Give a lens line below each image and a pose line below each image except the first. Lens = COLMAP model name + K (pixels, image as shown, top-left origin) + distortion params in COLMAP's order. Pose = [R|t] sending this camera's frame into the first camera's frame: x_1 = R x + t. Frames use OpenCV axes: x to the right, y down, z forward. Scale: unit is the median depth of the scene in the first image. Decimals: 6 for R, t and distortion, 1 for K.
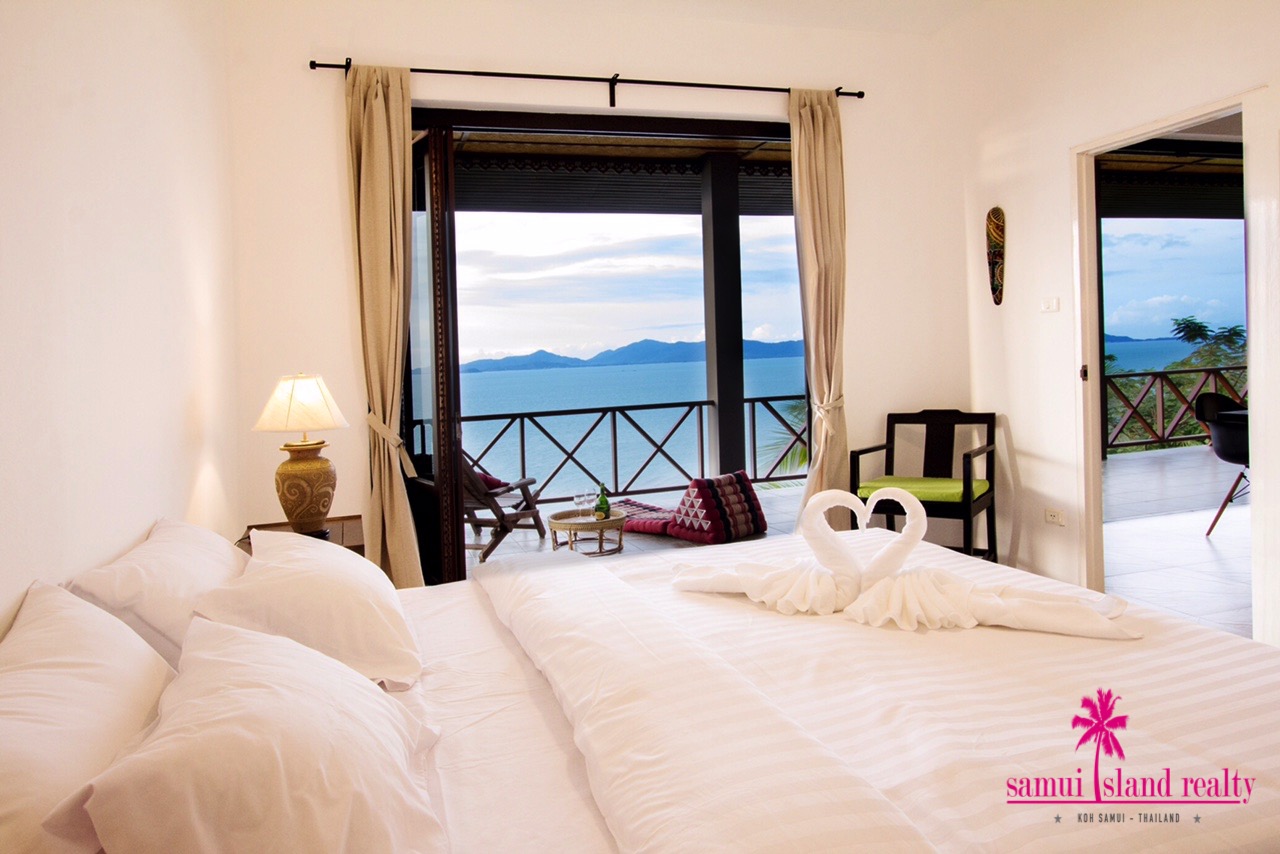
lens RADIAL K [[841.4, 0, 640.0], [0, 841.4, 355.0], [0, 0, 1]] dist [-0.000689, 0.003209]
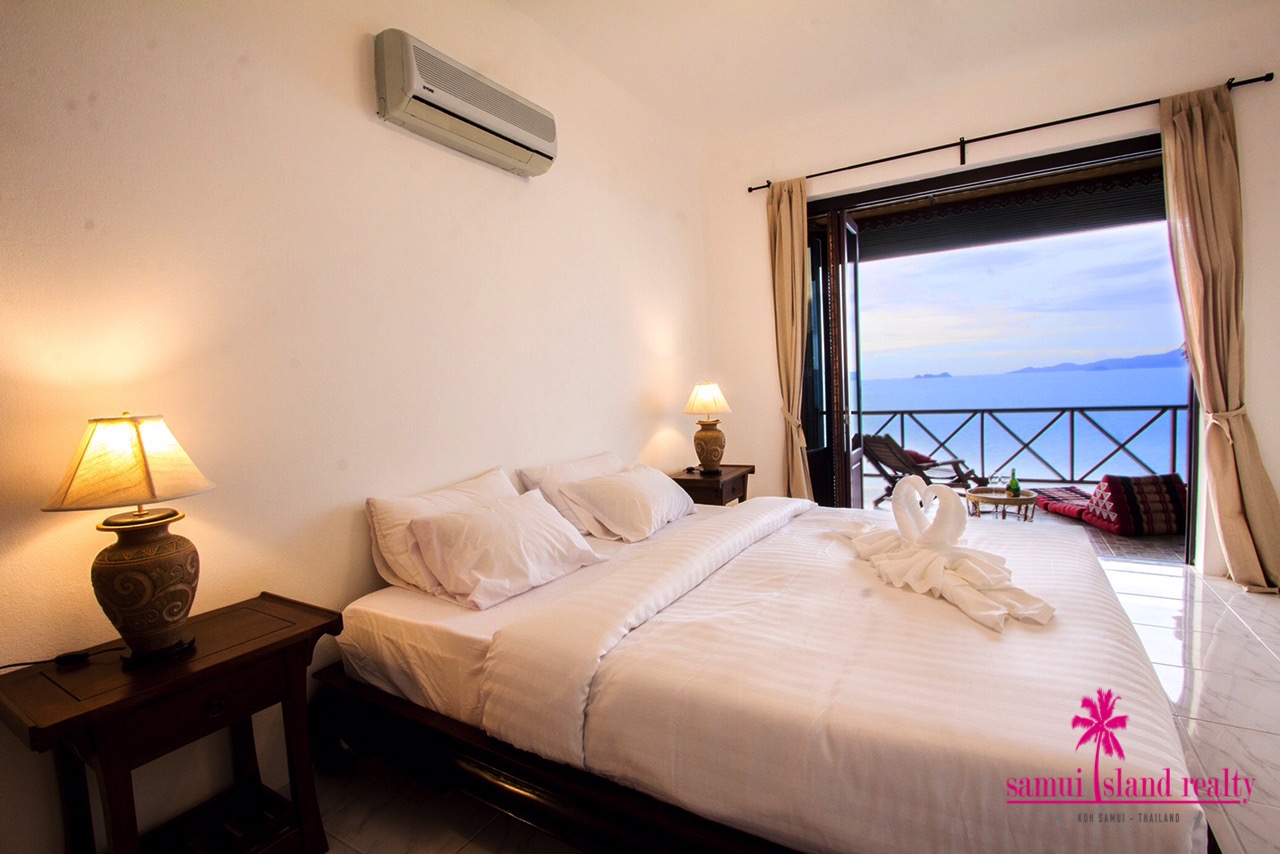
lens RADIAL K [[593.0, 0, 636.9], [0, 593.0, 432.5], [0, 0, 1]] dist [-0.011960, 0.000164]
pose [[0.666294, 0.072627, -0.742144, 0.305318], [0.018447, 0.993336, 0.113770, -0.011433], [0.745461, -0.089494, 0.660513, 0.035746]]
